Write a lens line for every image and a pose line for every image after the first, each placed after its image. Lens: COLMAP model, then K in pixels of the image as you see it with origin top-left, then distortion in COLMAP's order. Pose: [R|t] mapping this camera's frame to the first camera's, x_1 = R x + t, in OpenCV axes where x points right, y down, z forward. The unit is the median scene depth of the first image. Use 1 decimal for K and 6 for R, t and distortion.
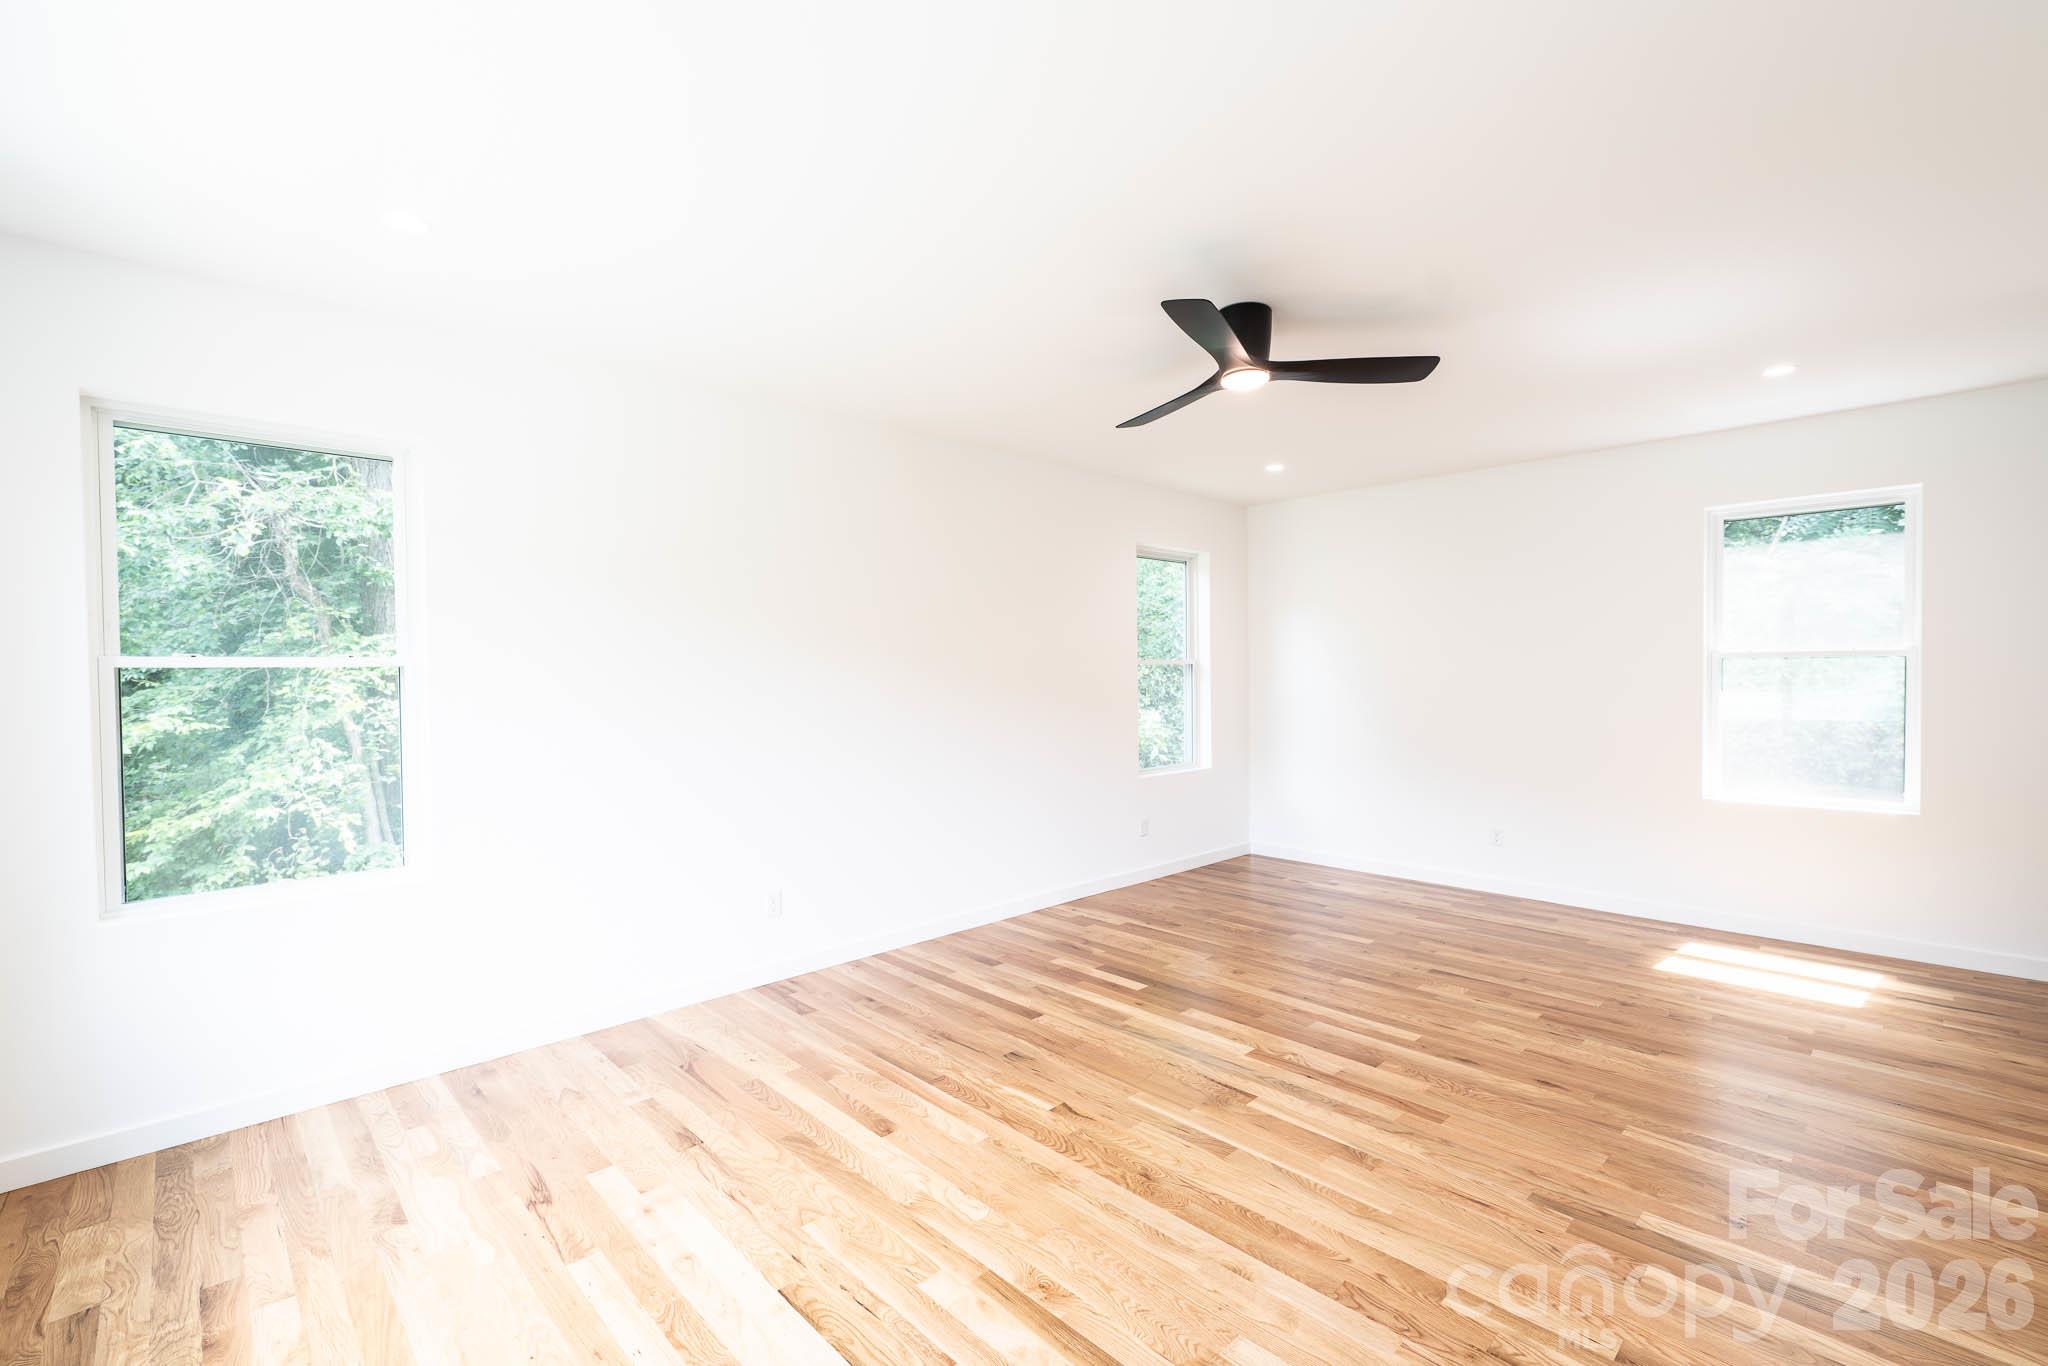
lens RADIAL K [[919.7, 0, 1024.0], [0, 919.7, 683.0], [0, 0, 1]] dist [-0.000481, -0.000187]
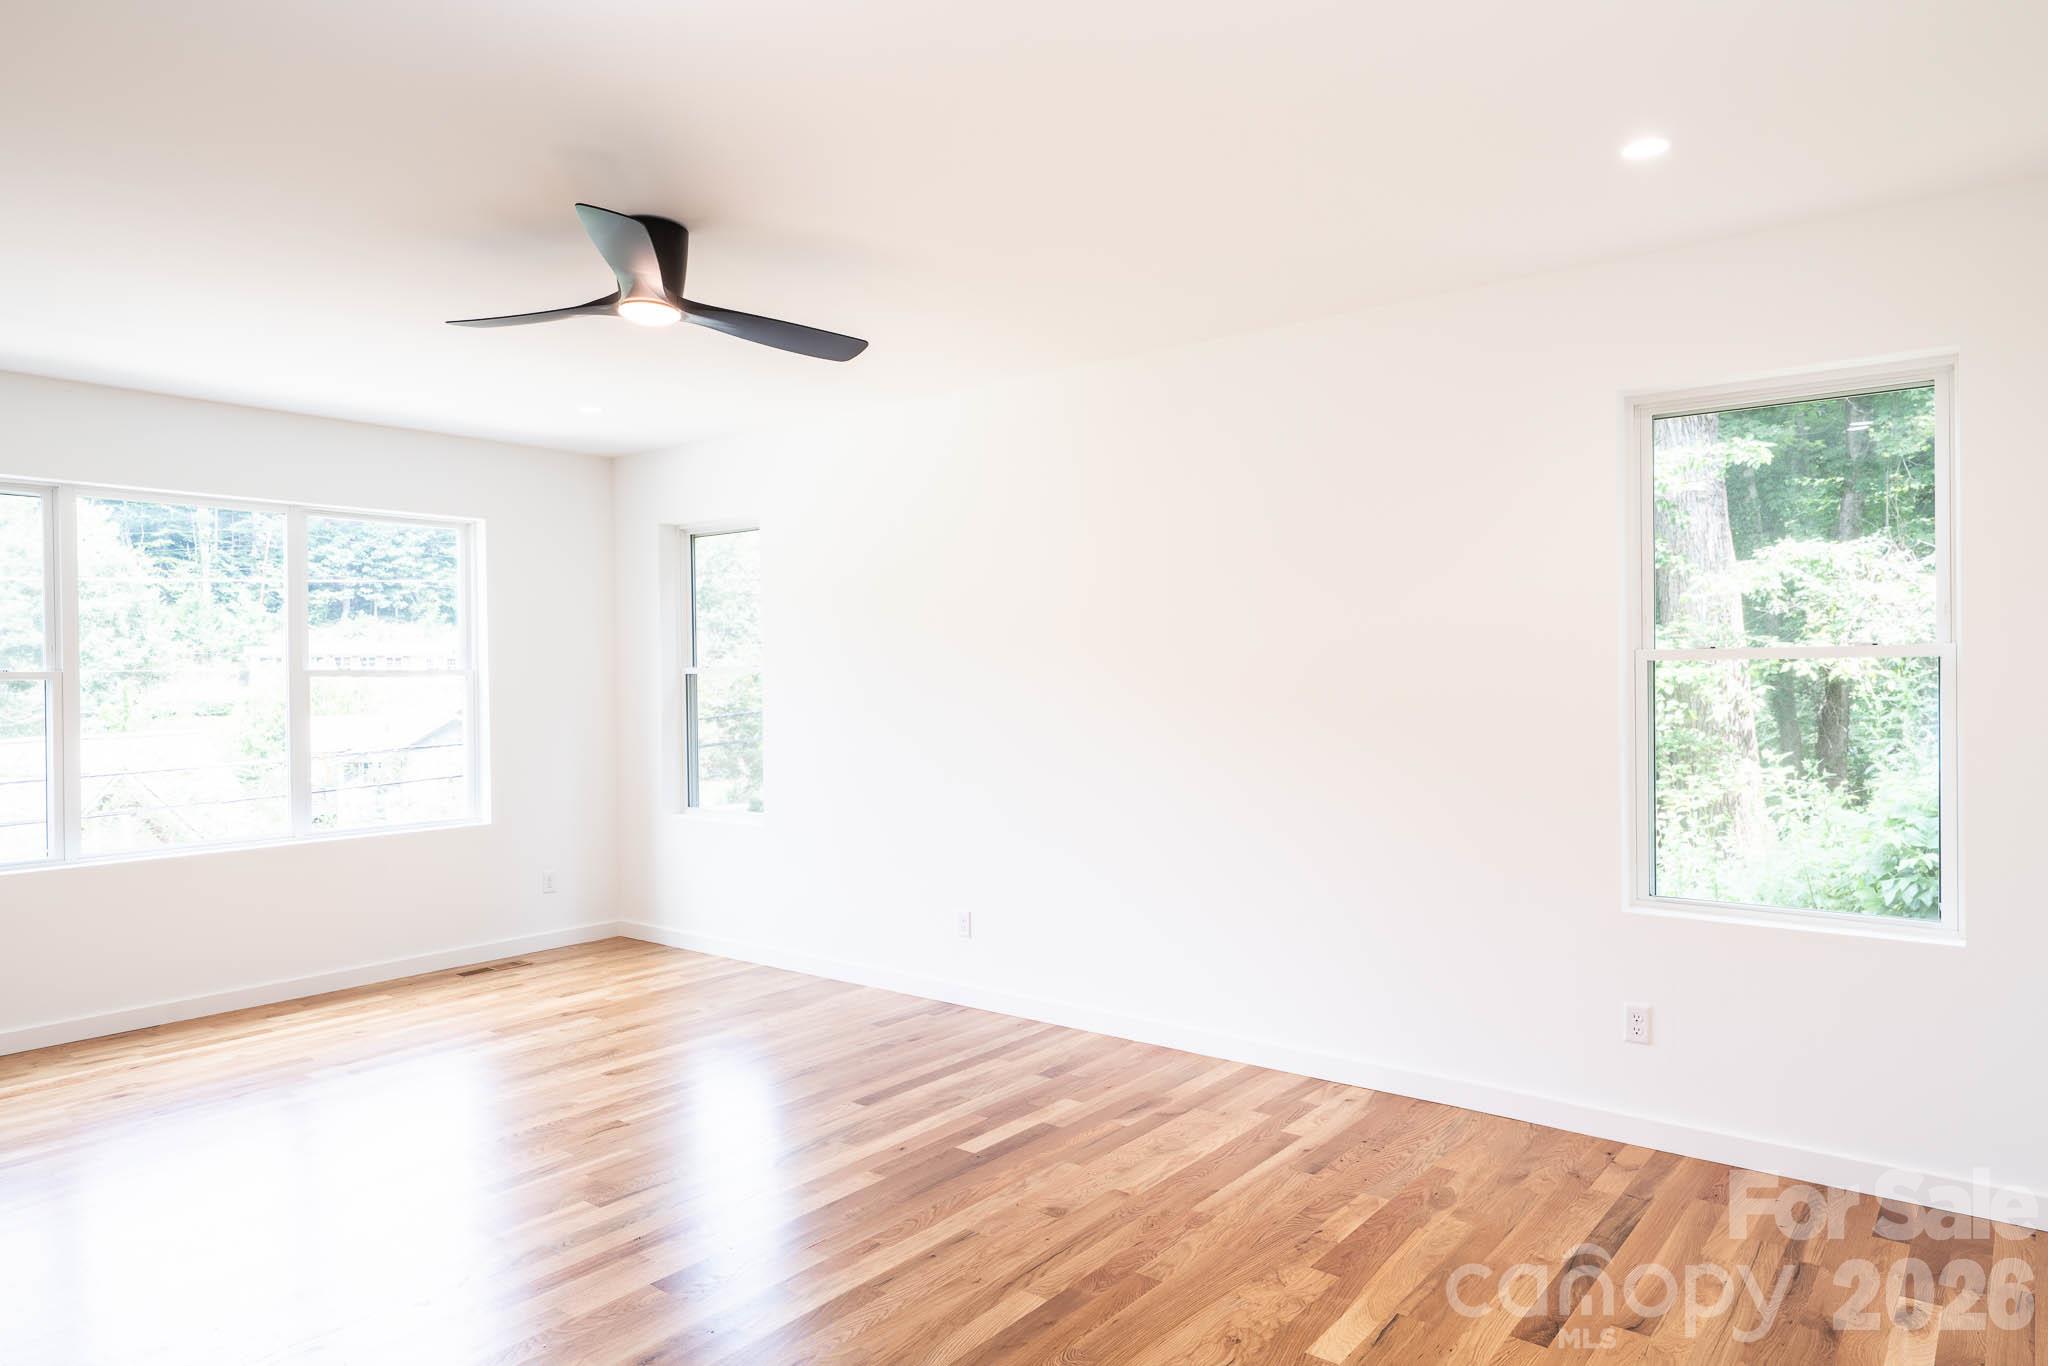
lens RADIAL K [[1247.8, 0, 1024.0], [0, 1247.8, 683.0], [0, 0, 1]] dist [0.000034, 0.000063]
pose [[0.136269, 0.019383, -0.990482, 0.955515], [-0.009212, 0.999790, 0.018298, -0.034224], [0.990629, 0.006631, 0.136419, 0.823043]]
